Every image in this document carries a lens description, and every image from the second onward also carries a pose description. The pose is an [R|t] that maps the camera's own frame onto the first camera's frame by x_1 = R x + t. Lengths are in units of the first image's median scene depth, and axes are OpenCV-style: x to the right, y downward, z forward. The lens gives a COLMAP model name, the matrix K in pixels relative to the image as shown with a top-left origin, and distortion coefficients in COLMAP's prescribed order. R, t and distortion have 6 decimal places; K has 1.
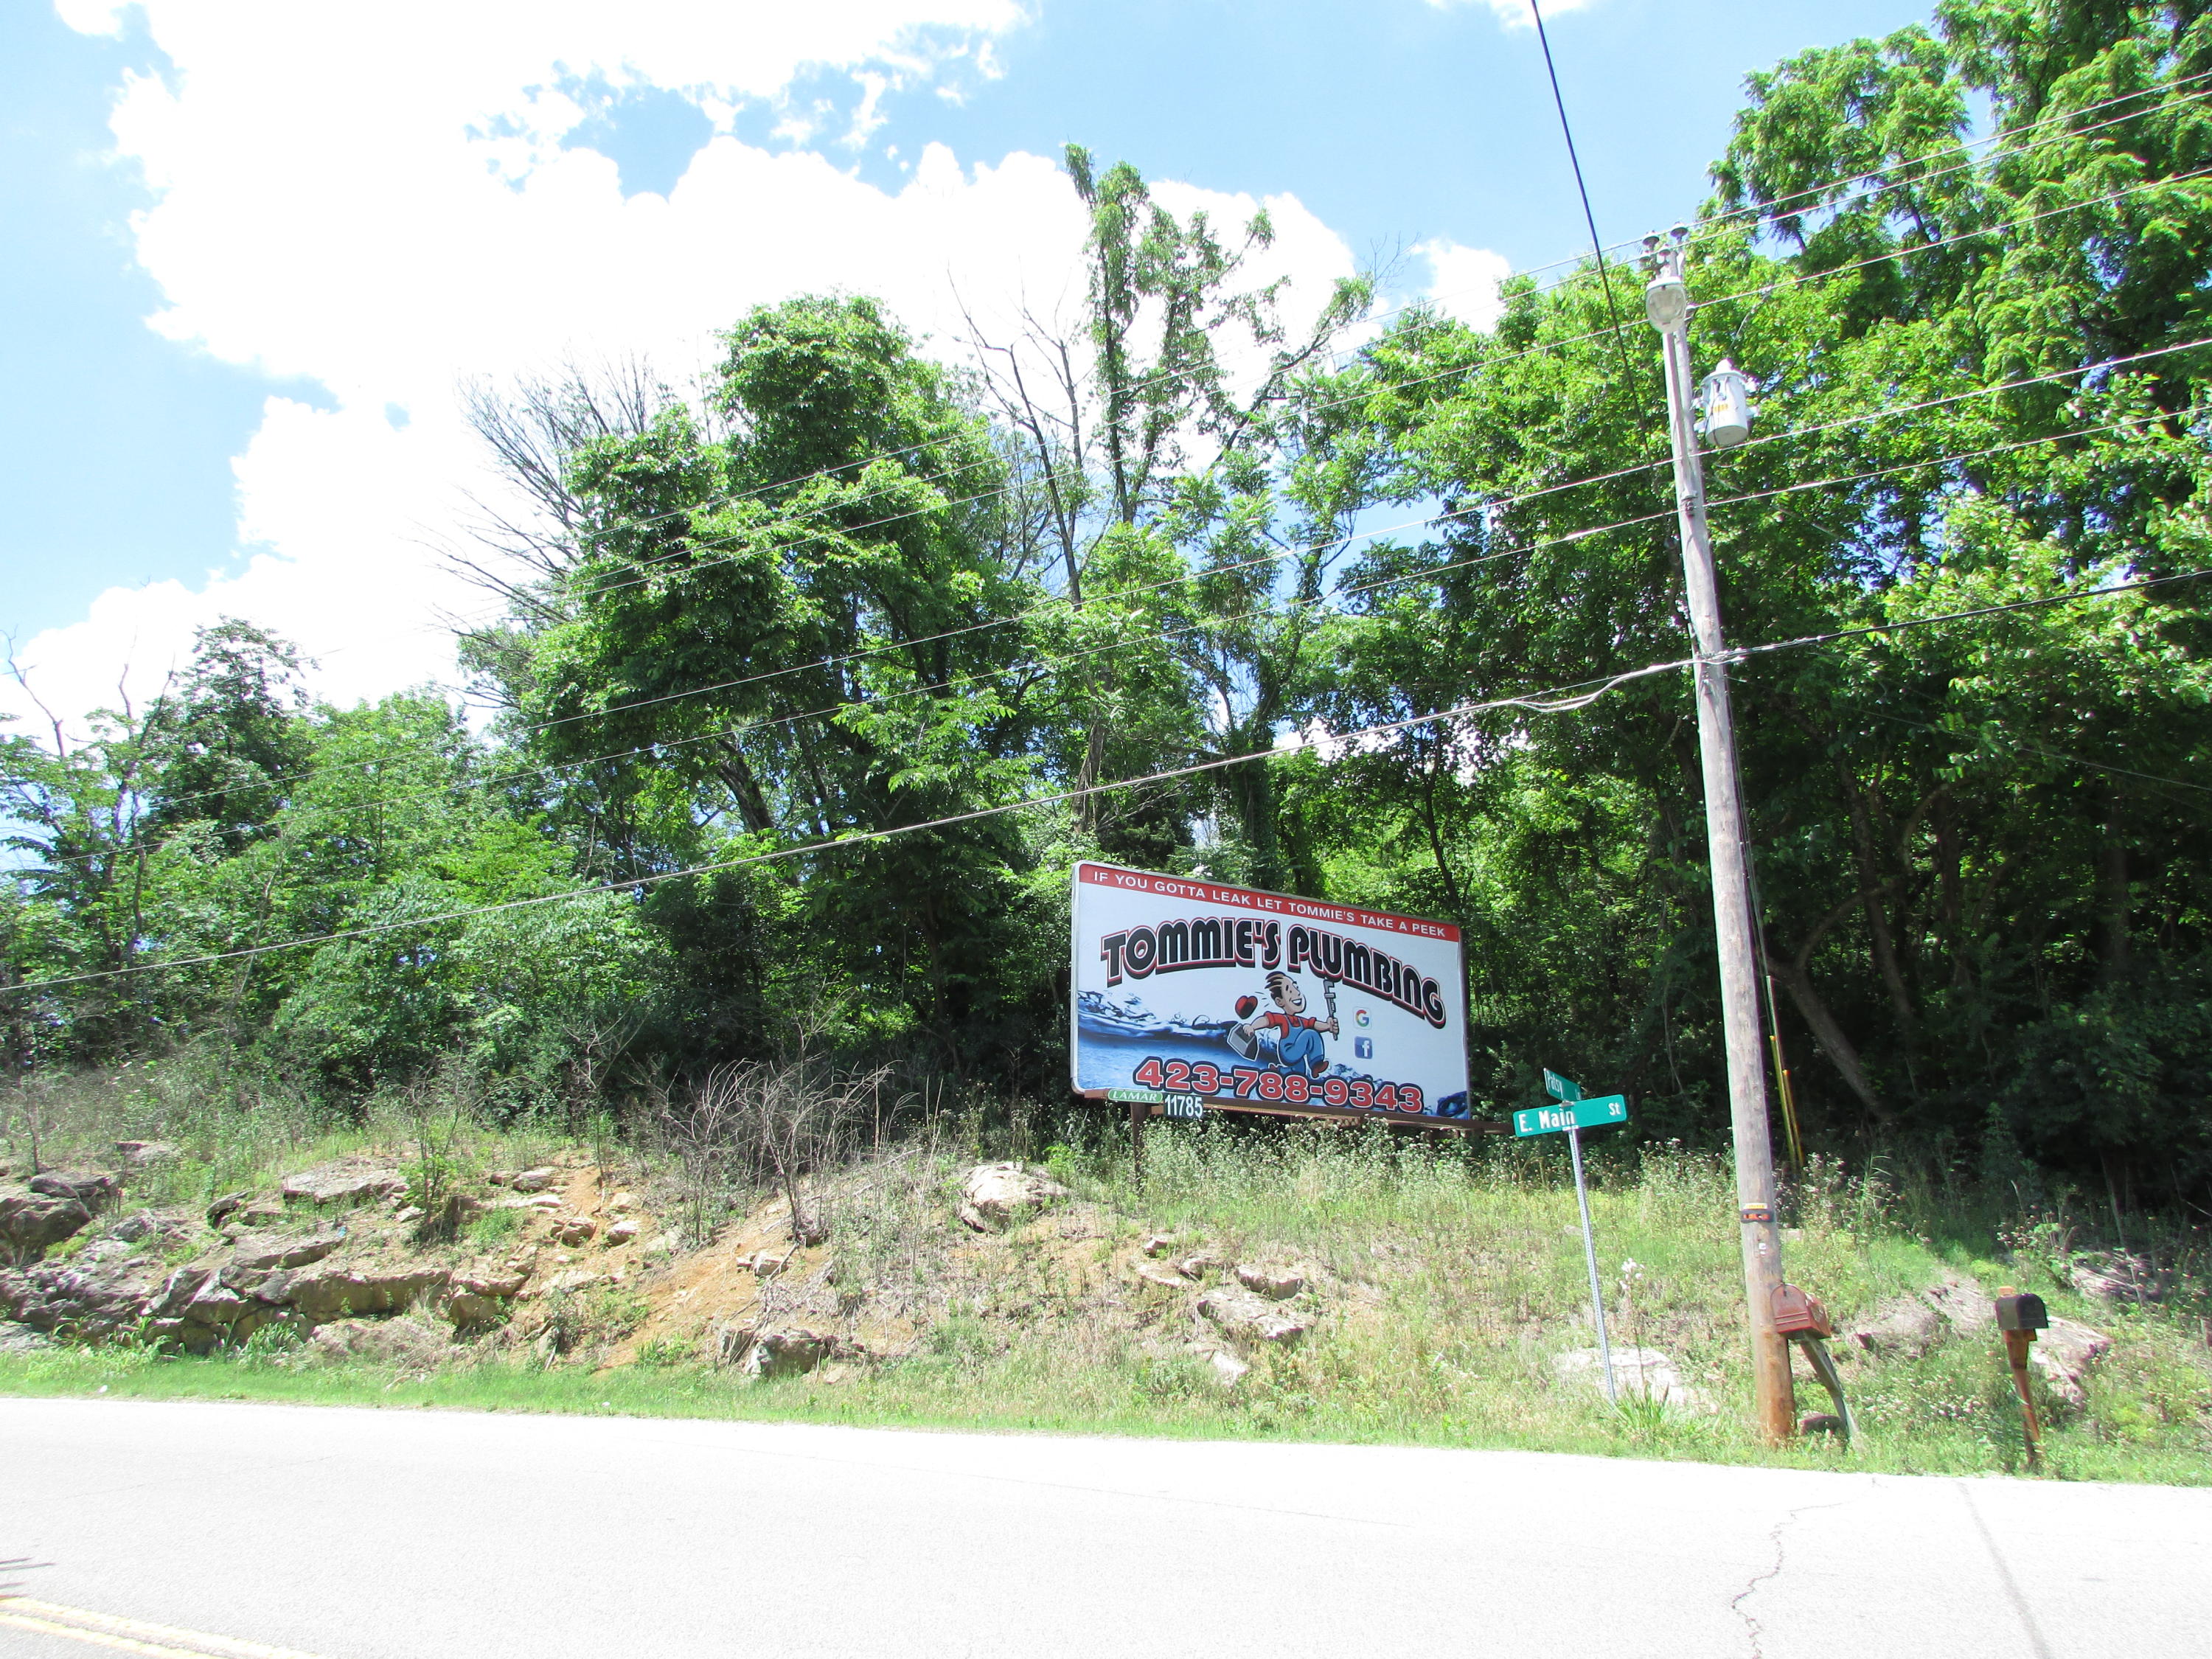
lens RADIAL K [[1602.1, 0, 1101.6], [0, 1602.1, 807.3], [0, 0, 1]] dist [-0.004303, -0.007095]
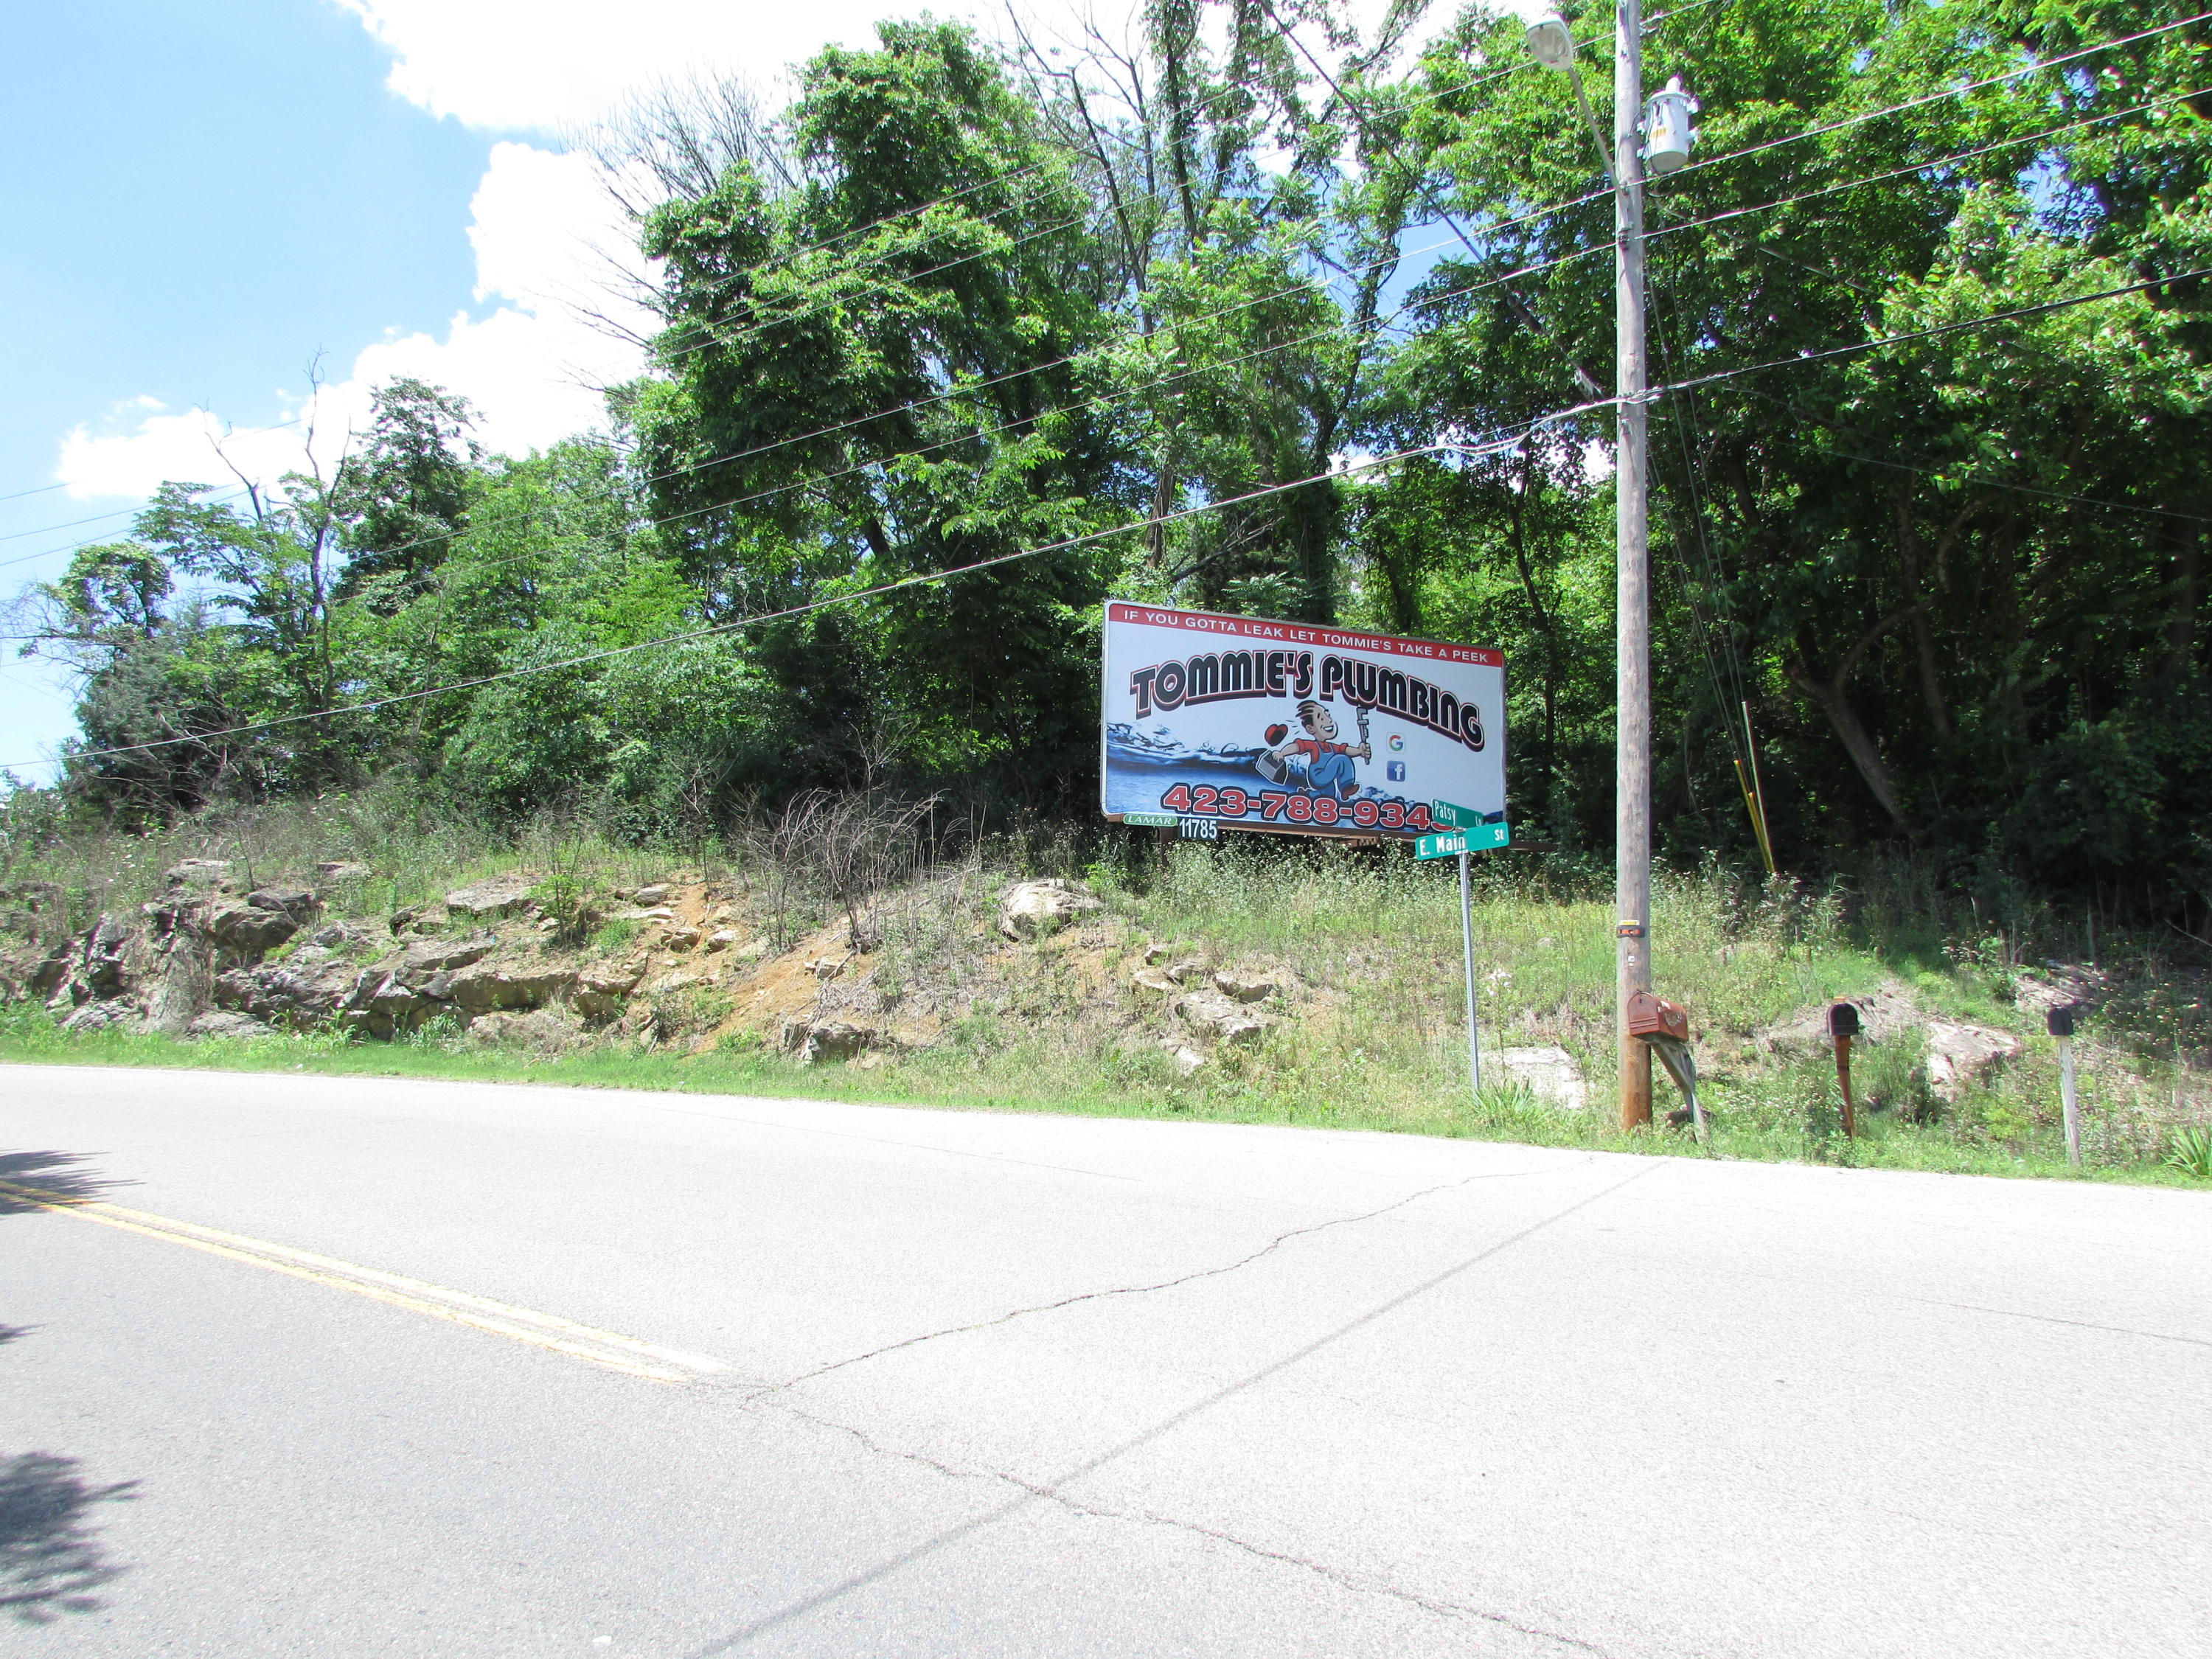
lens RADIAL K [[1636.5, 0, 1104.9], [0, 1636.5, 783.3], [0, 0, 1]] dist [0.001114, 0.008088]
pose [[0.988857, -0.010155, -0.148522, 0.131630], [0.034298, 0.986372, 0.160915, -0.019860], [0.144864, -0.164216, 0.975729, -0.068084]]
